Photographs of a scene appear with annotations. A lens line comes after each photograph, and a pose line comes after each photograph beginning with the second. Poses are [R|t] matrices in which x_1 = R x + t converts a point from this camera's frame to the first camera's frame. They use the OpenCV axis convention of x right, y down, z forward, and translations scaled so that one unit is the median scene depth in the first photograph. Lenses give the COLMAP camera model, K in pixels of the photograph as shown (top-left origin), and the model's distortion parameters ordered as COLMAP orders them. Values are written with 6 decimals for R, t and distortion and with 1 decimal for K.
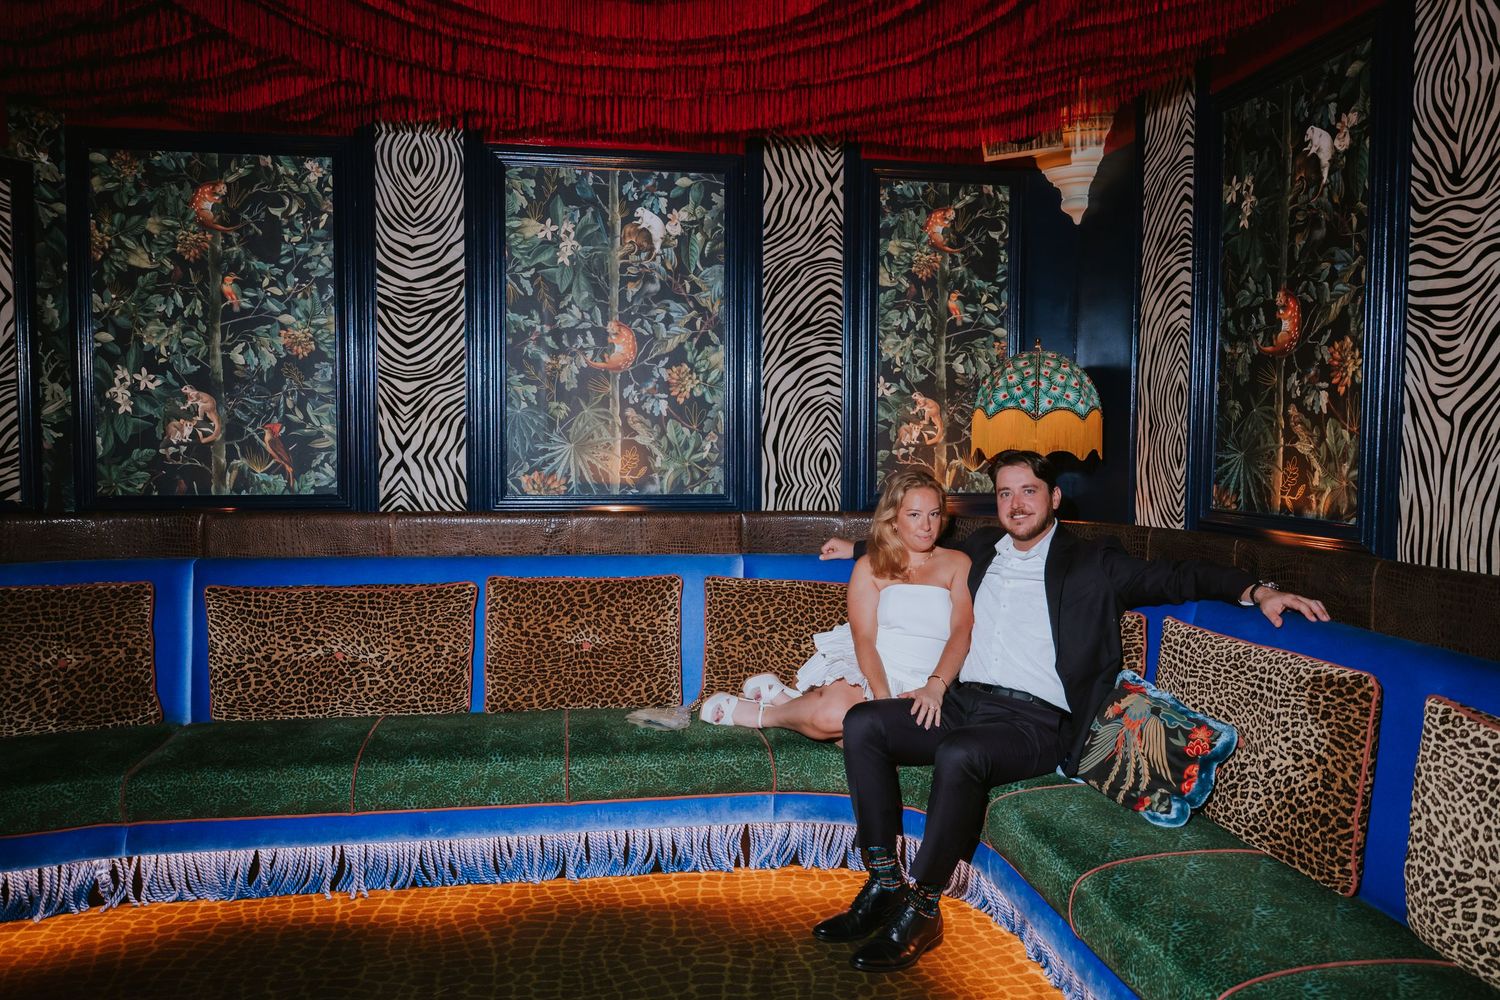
lens RADIAL K [[1319.0, 0, 750.0], [0, 1319.0, 500.0], [0, 0, 1]] dist [-0.012906, 0.010308]
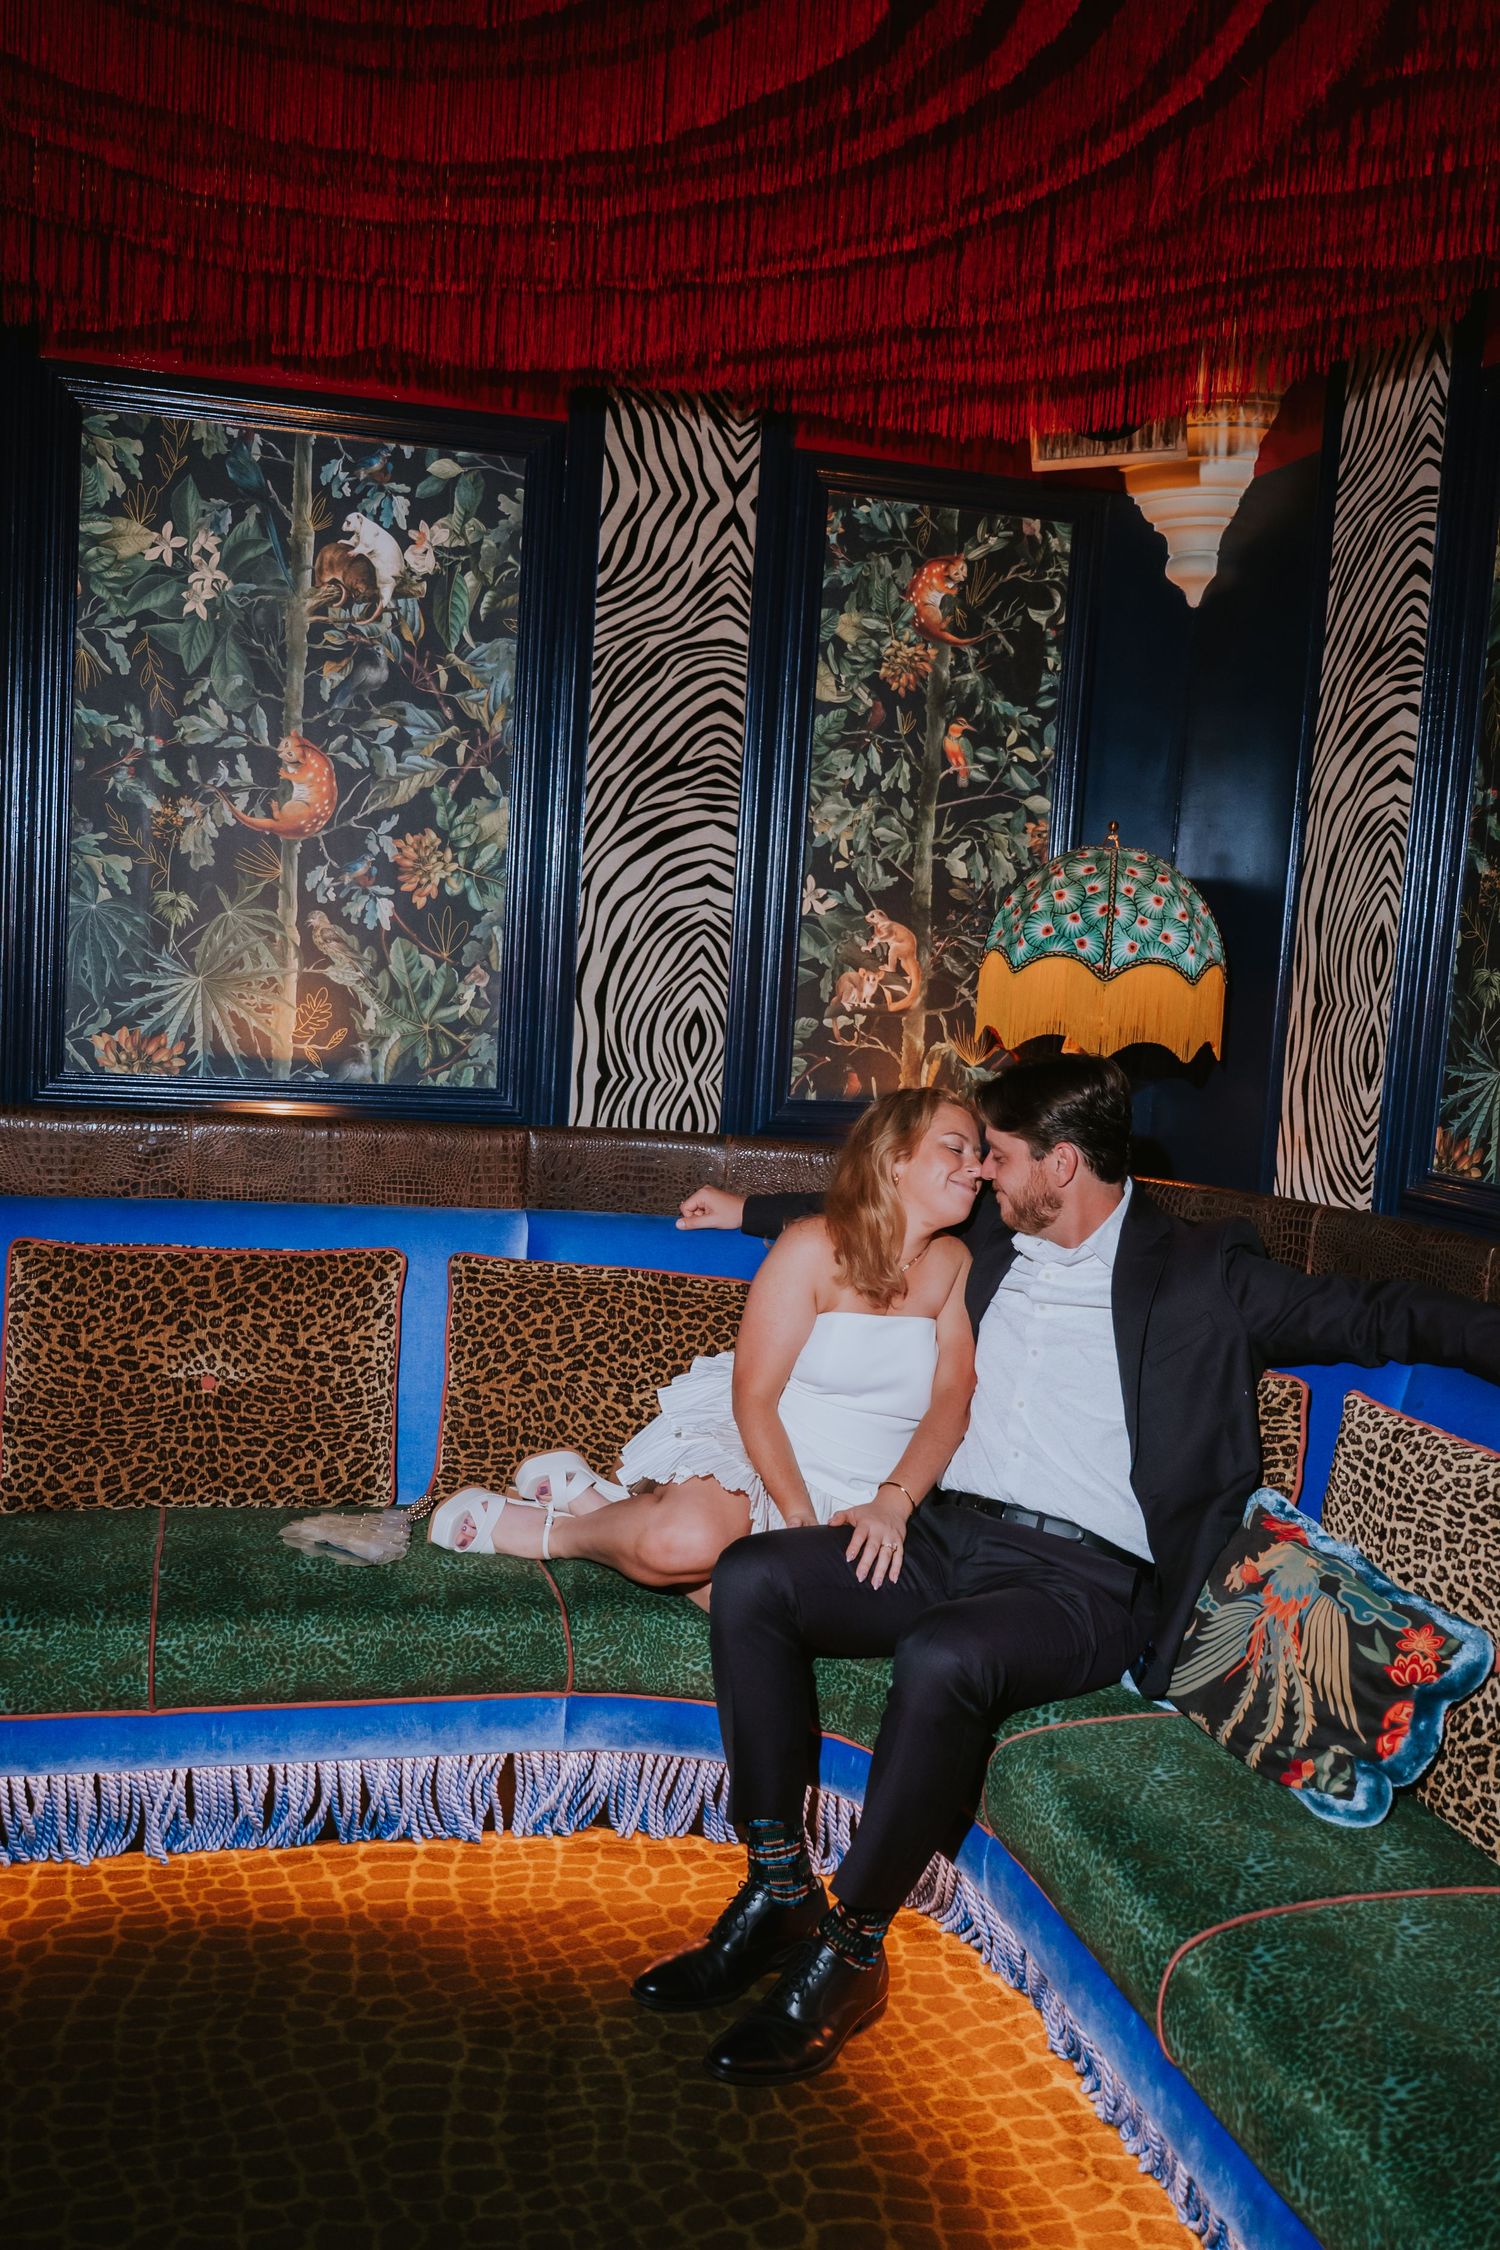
lens RADIAL K [[1978.5, 0, 716.2], [0, 1978.5, 1120.9], [0, 0, 1]] dist [-0.012906, 0.010308]
pose [[0.995009, 0.046059, 0.088514, -0.002199], [-0.051119, 0.997133, 0.055783, -0.041776], [-0.085691, -0.060029, 0.994512, 0.236828]]
